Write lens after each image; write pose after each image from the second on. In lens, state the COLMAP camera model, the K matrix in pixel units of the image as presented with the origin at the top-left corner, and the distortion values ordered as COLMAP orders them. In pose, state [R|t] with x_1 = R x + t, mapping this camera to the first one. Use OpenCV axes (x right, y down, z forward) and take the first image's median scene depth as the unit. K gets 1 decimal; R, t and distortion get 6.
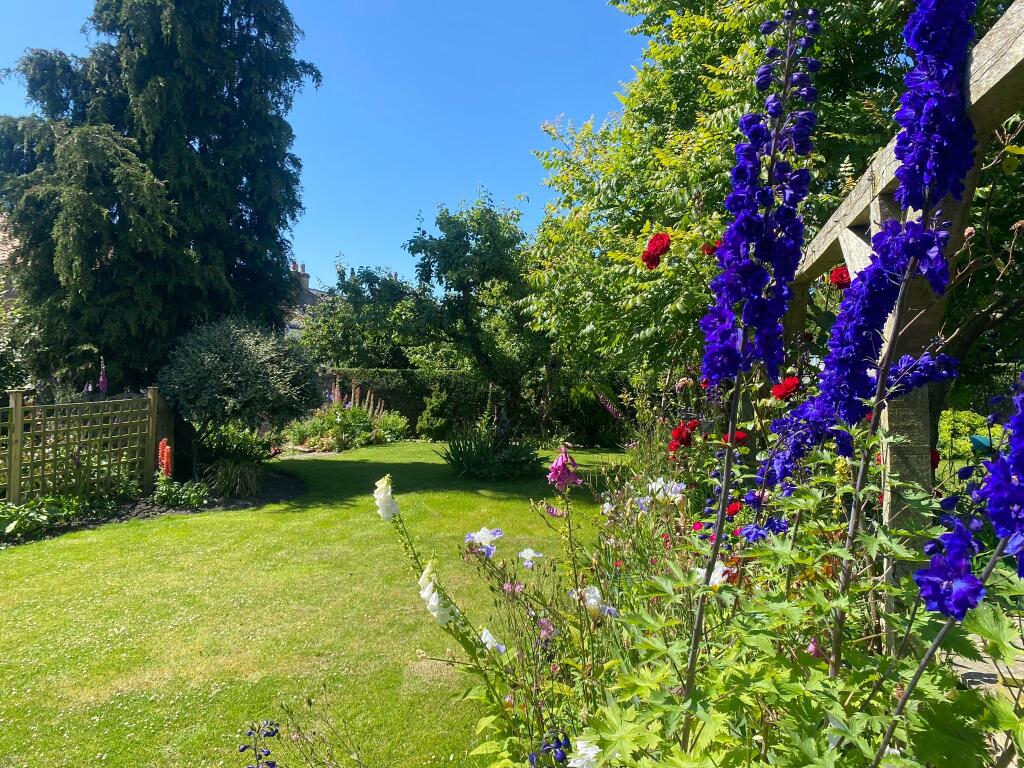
lens RADIAL K [[773.4, 0, 512.8], [0, 773.4, 388.9], [0, 0, 1]] dist [0.049303, -0.021407]
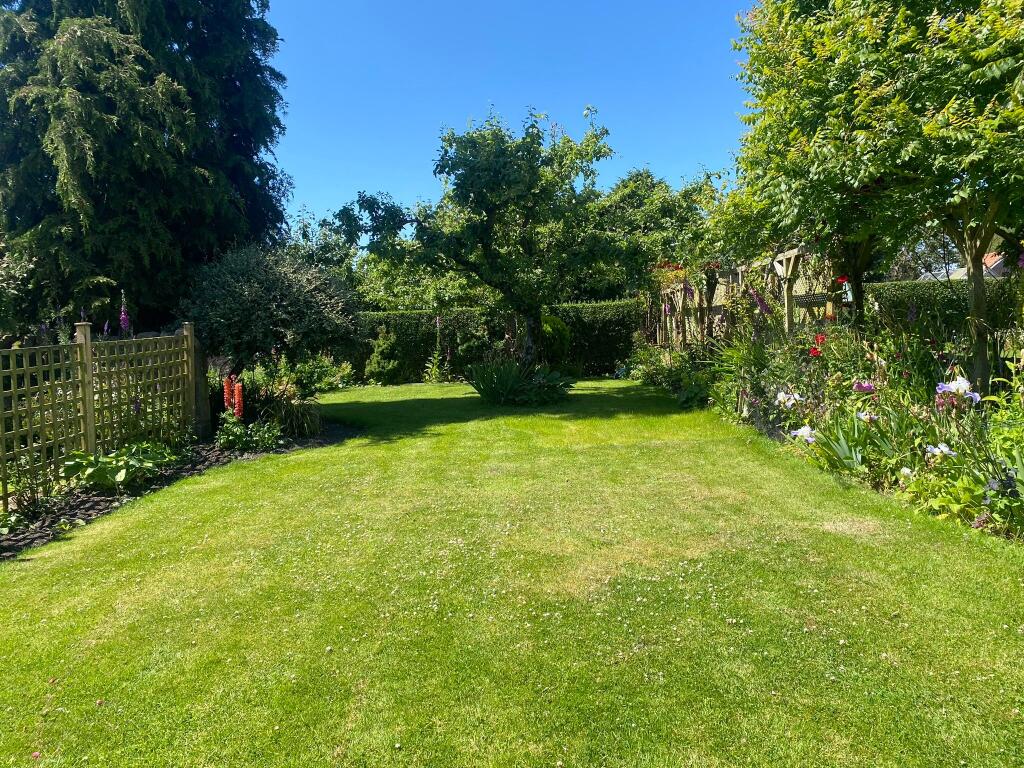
lens RADIAL K [[773.4, 0, 516.7], [0, 773.4, 378.5], [0, 0, 1]] dist [0.049303, -0.021407]
pose [[0.970641, -0.064092, 0.231836, -0.282063], [0.053802, 0.997277, 0.050446, 0.033453], [-0.234438, -0.036492, 0.971446, 0.045513]]
